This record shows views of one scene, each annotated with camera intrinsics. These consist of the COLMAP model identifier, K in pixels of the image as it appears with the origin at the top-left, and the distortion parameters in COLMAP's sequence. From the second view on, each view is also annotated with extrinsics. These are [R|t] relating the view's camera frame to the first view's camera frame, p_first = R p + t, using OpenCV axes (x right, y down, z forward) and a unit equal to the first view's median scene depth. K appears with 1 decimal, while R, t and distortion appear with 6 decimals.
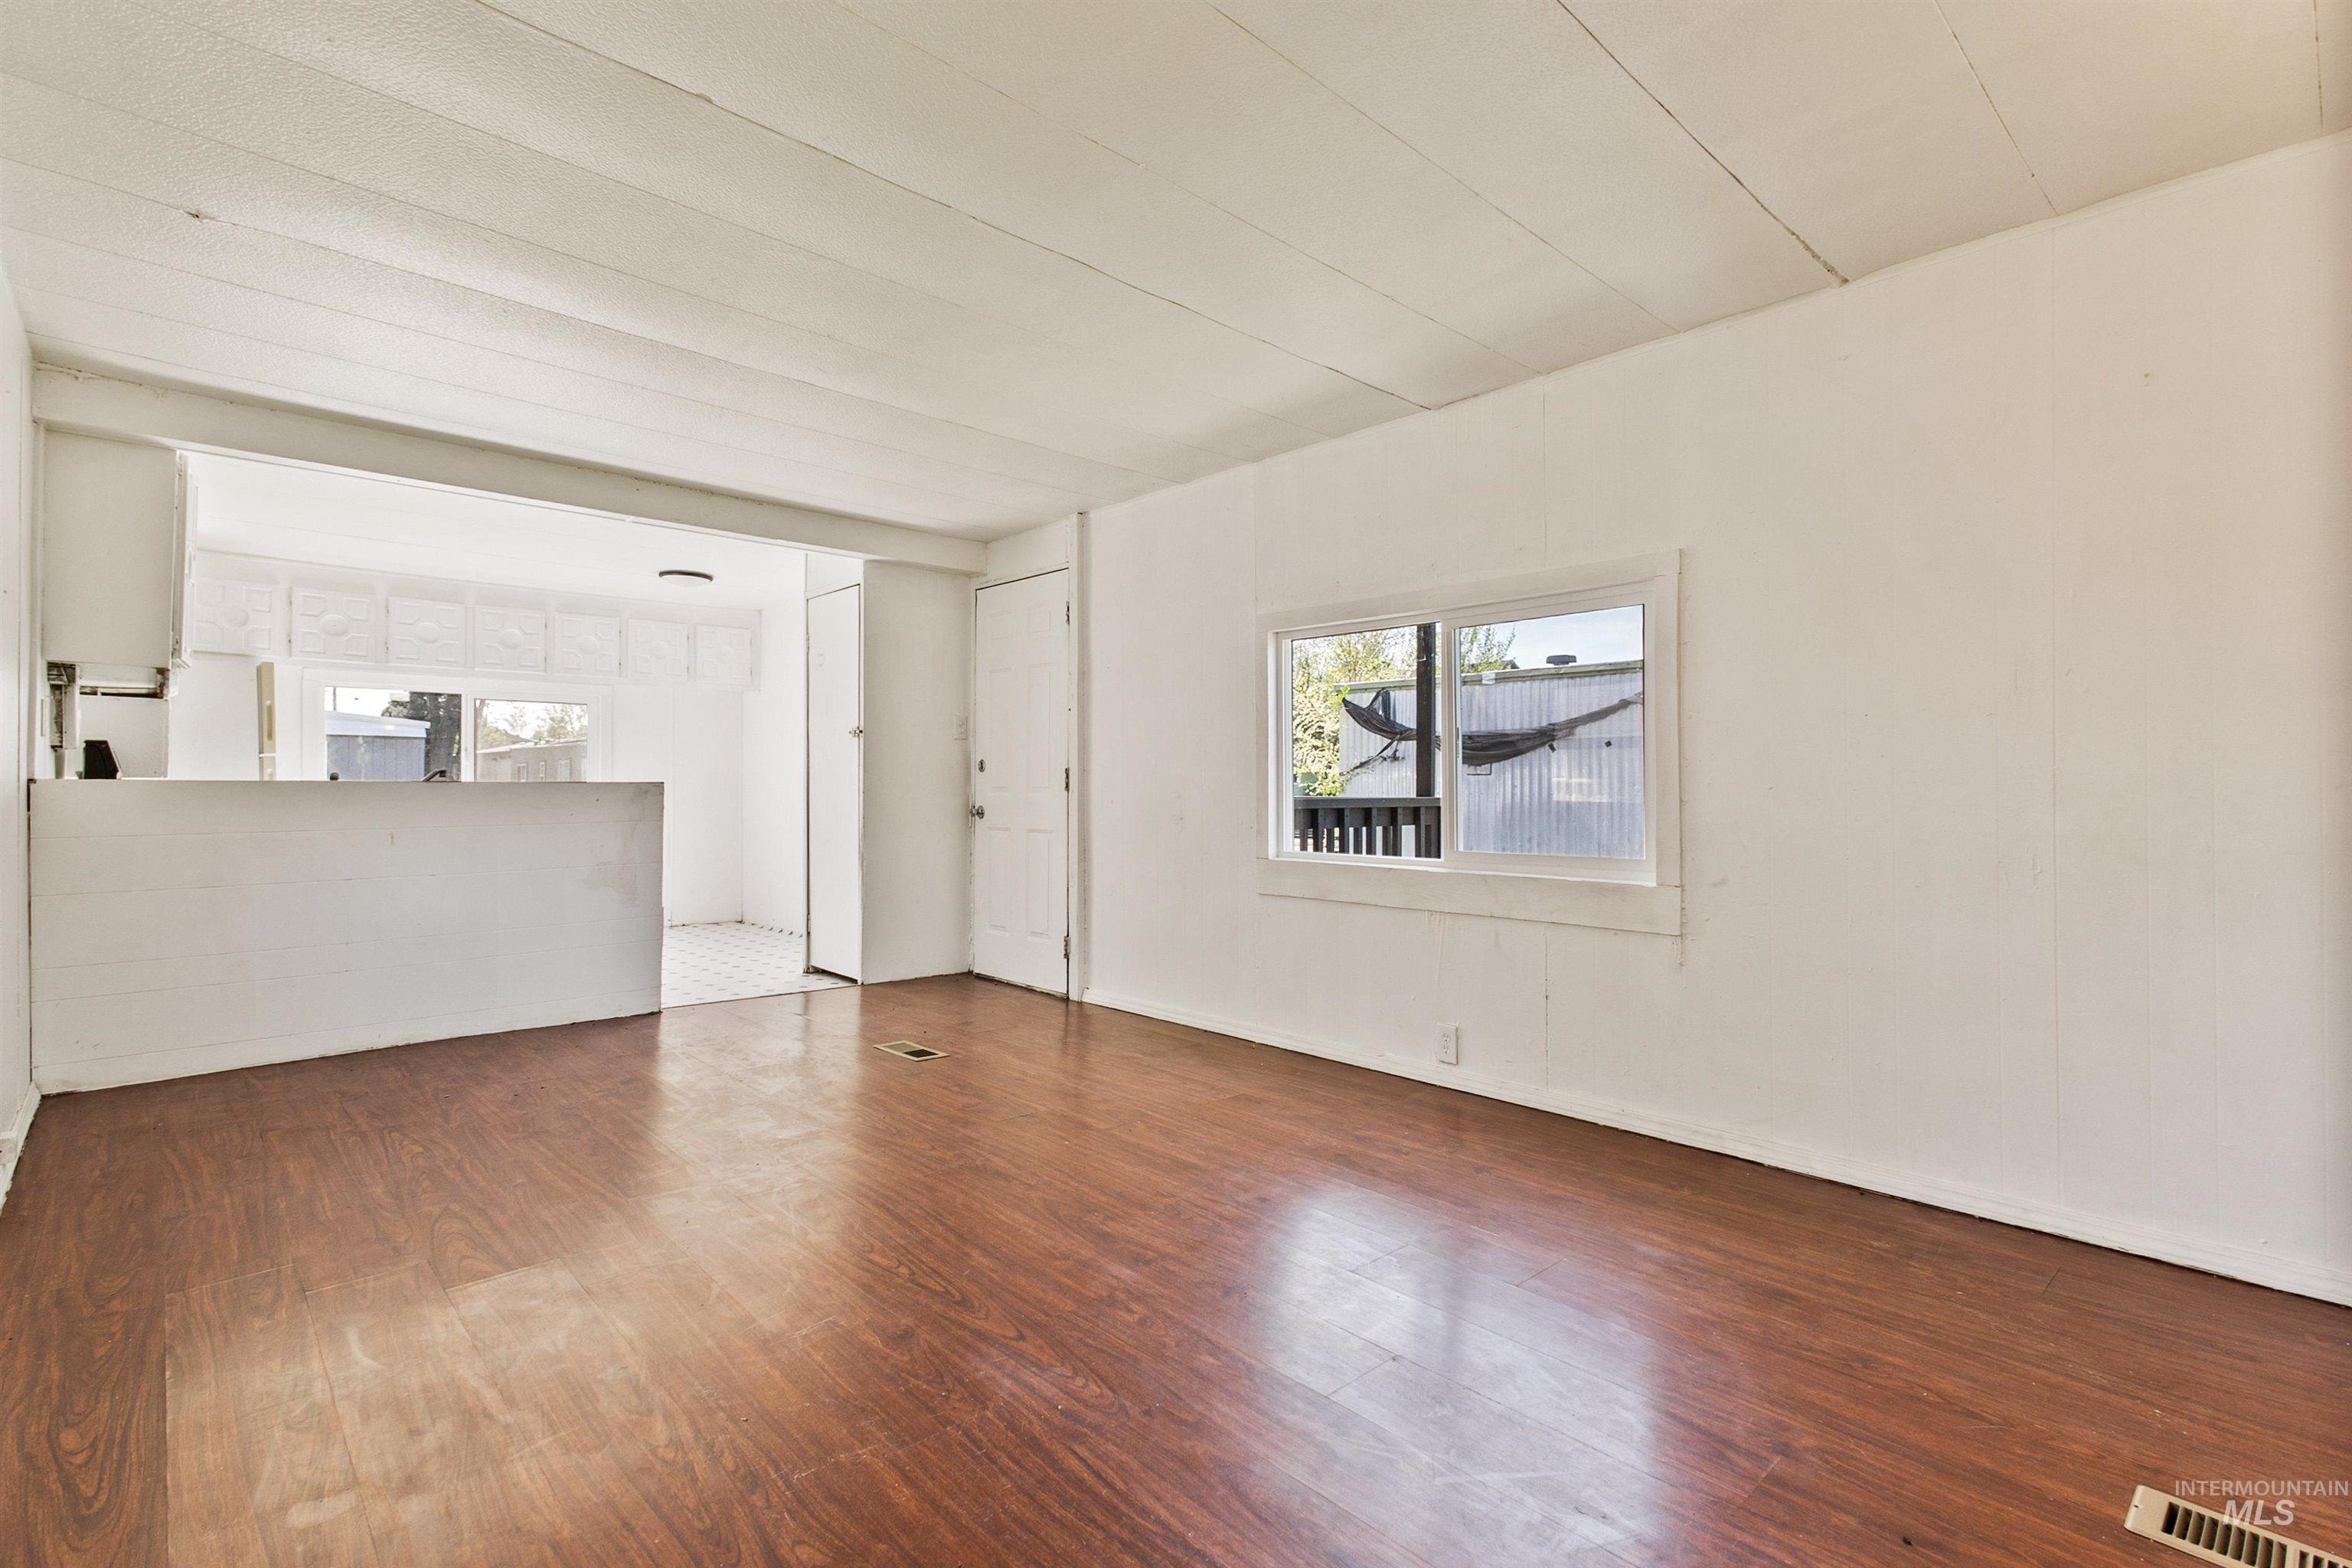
lens RADIAL K [[1082.5, 0, 1168.4], [0, 1082.5, 779.9], [0, 0, 1]] dist [0.013841, 0.000214]
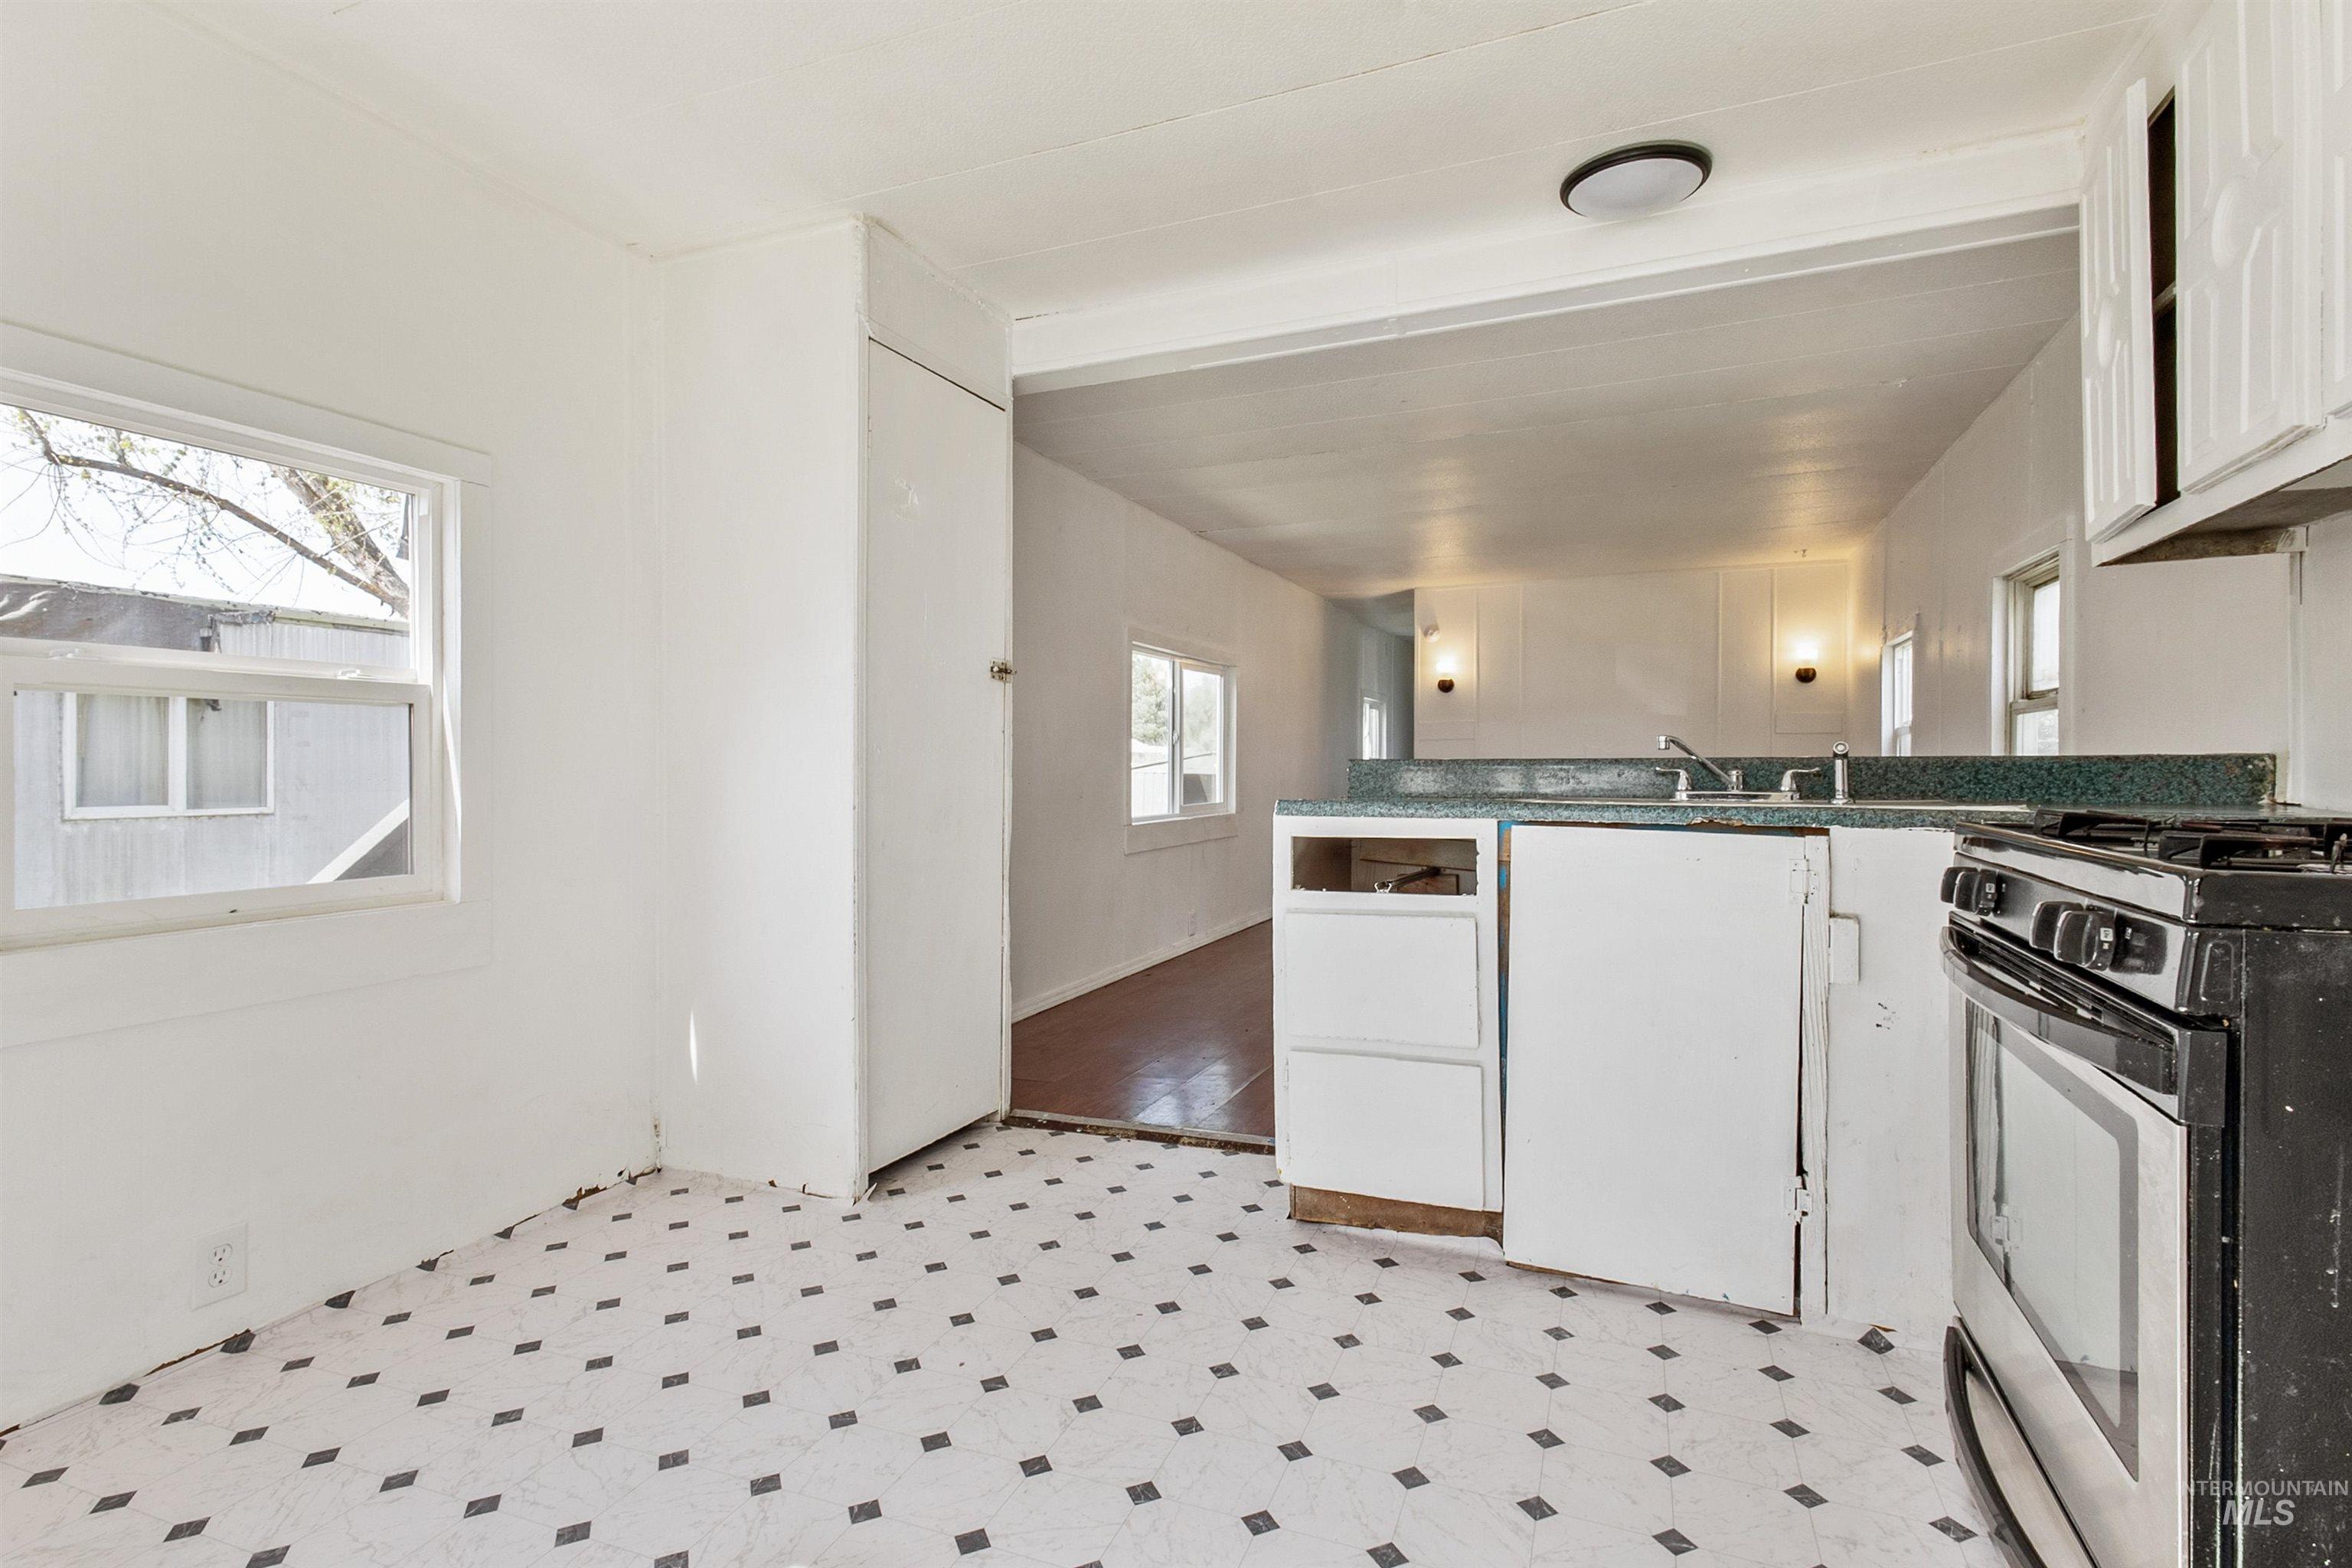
lens RADIAL K [[1117.6, 0, 1205.9], [0, 1117.6, 767.6], [0, 0, 1]] dist [0.009466, -0.000595]
pose [[-0.440656, -0.001903, 0.897674, -1.232158], [-0.004940, 0.999988, -0.000305, 0.009704], [-0.897662, -0.004568, -0.440660, 1.699102]]
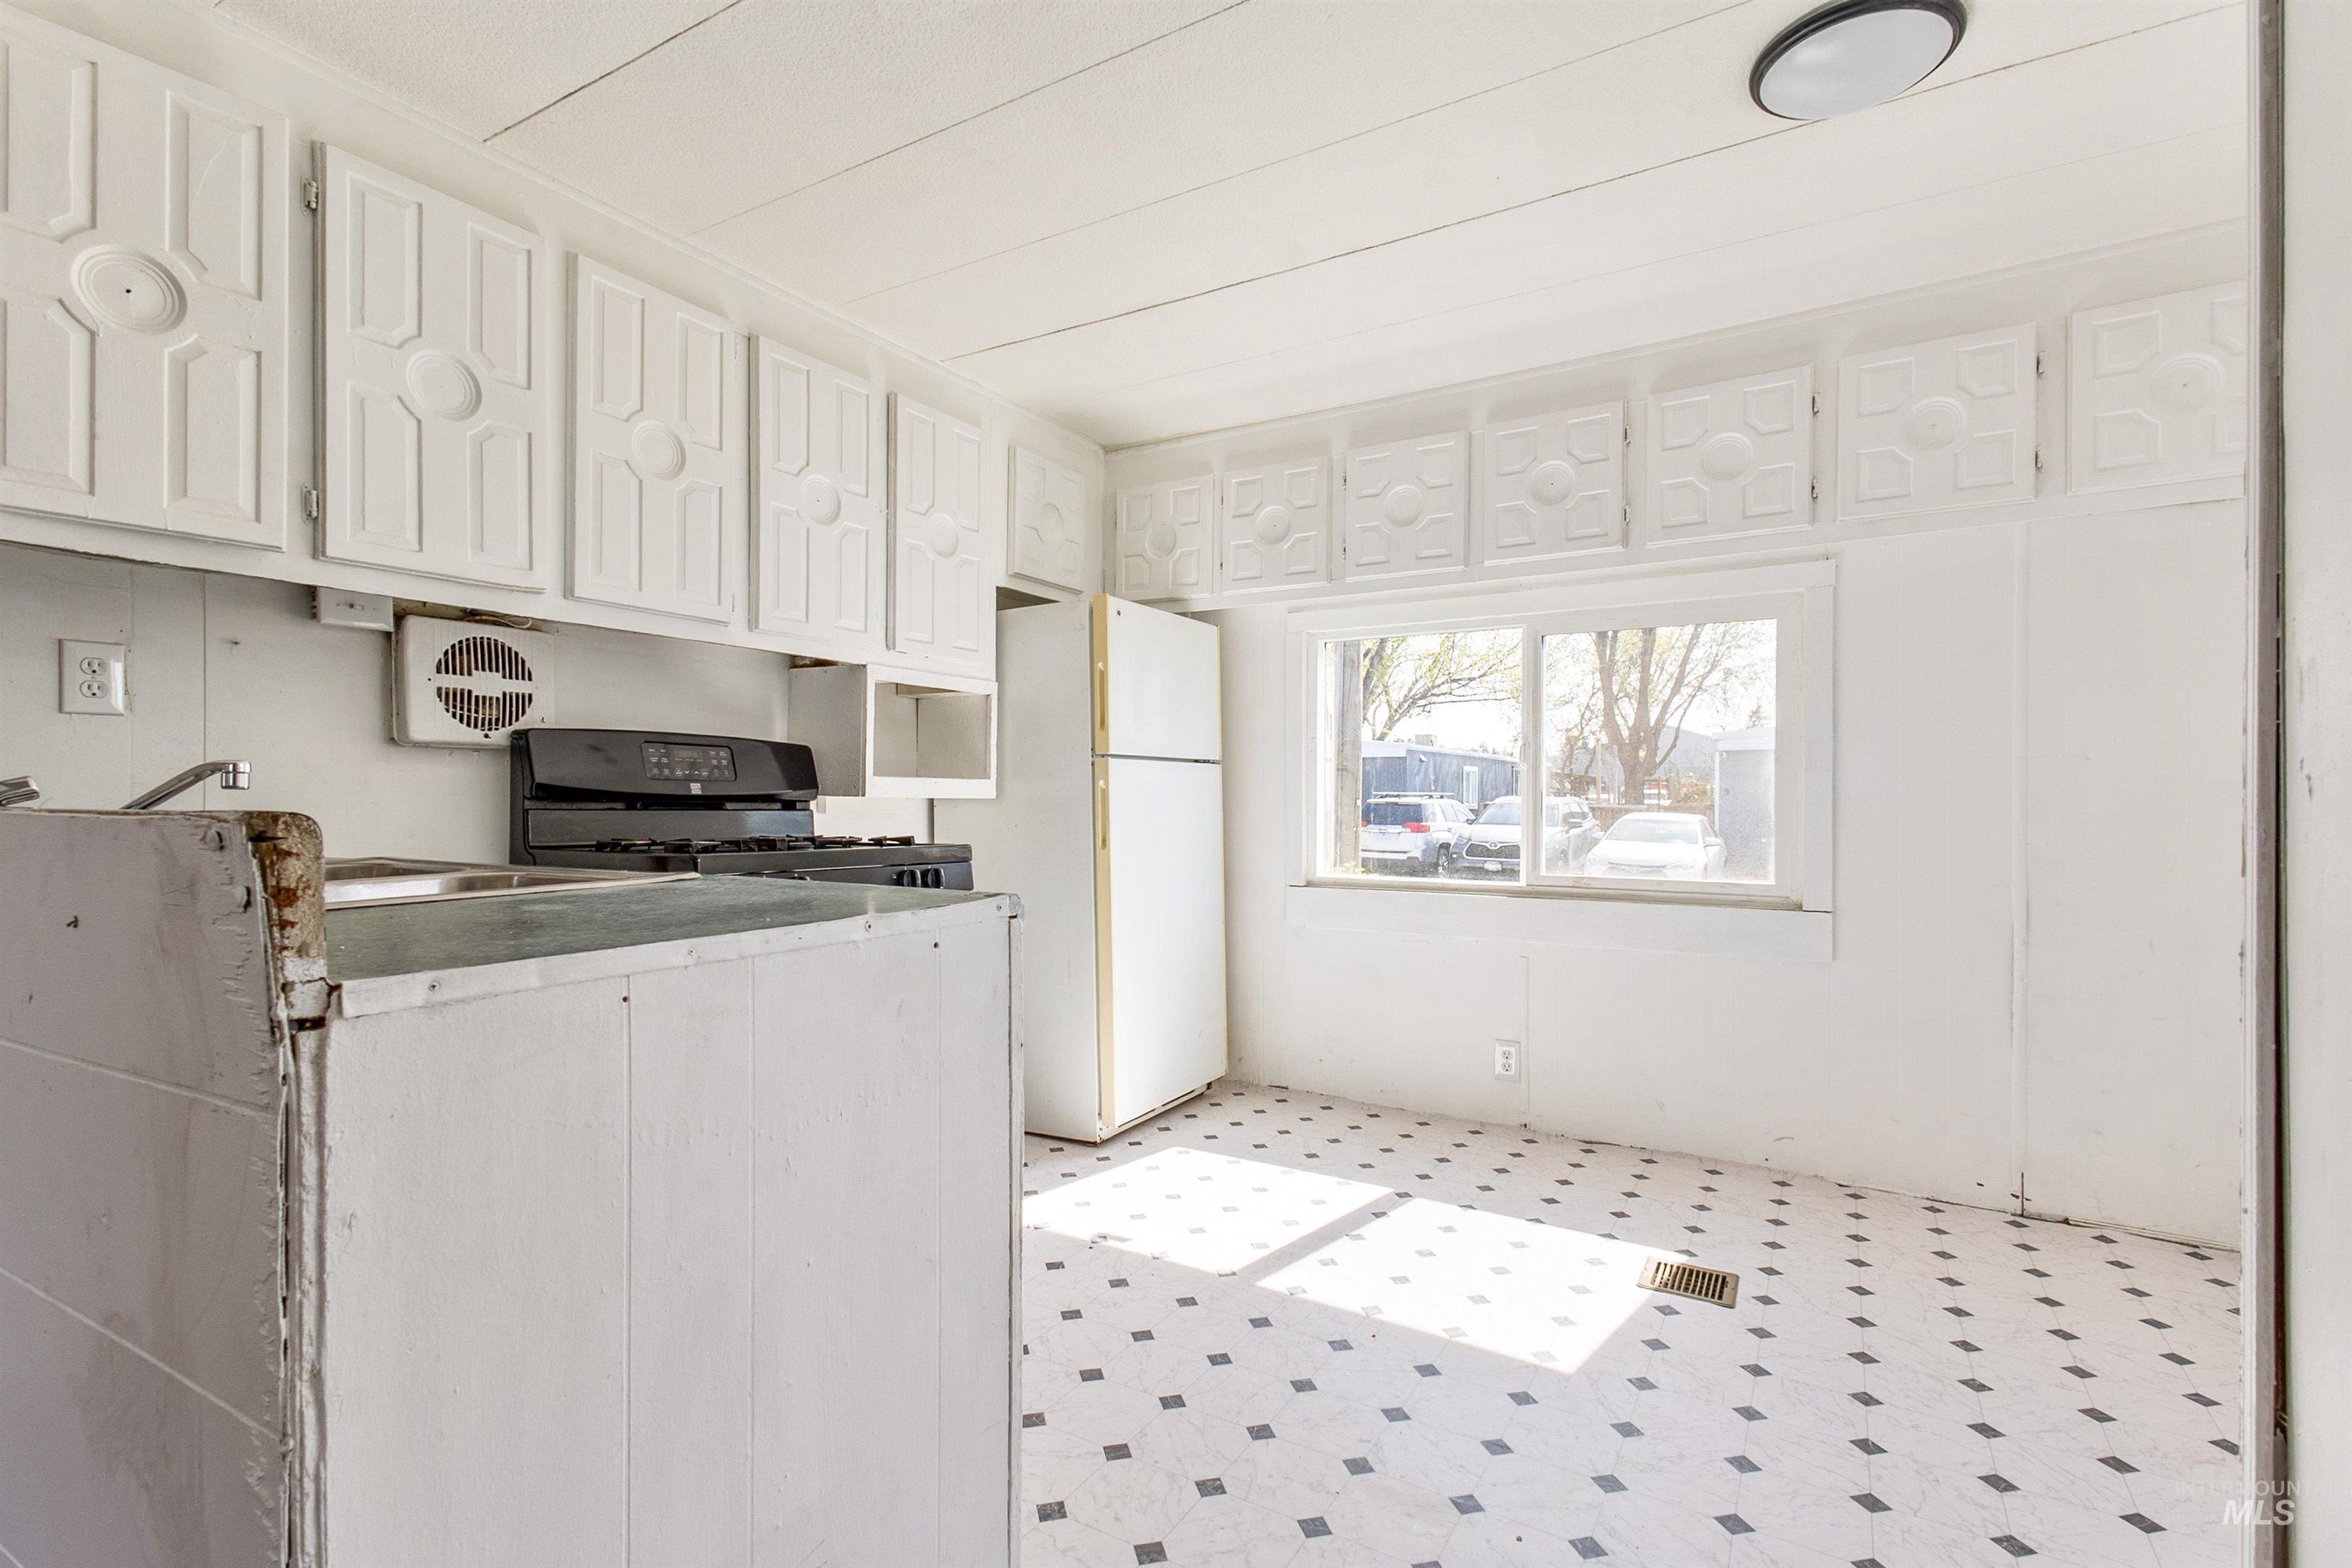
lens RADIAL K [[1101.1, 0, 1184.9], [0, 1101.1, 796.8], [0, 0, 1]] dist [0.023336, -0.004658]
pose [[0.273942, -0.002807, -0.961742, -0.385927], [0.001327, 0.999996, -0.002541, 0.000807], [0.961745, -0.000580, 0.273945, 1.349211]]
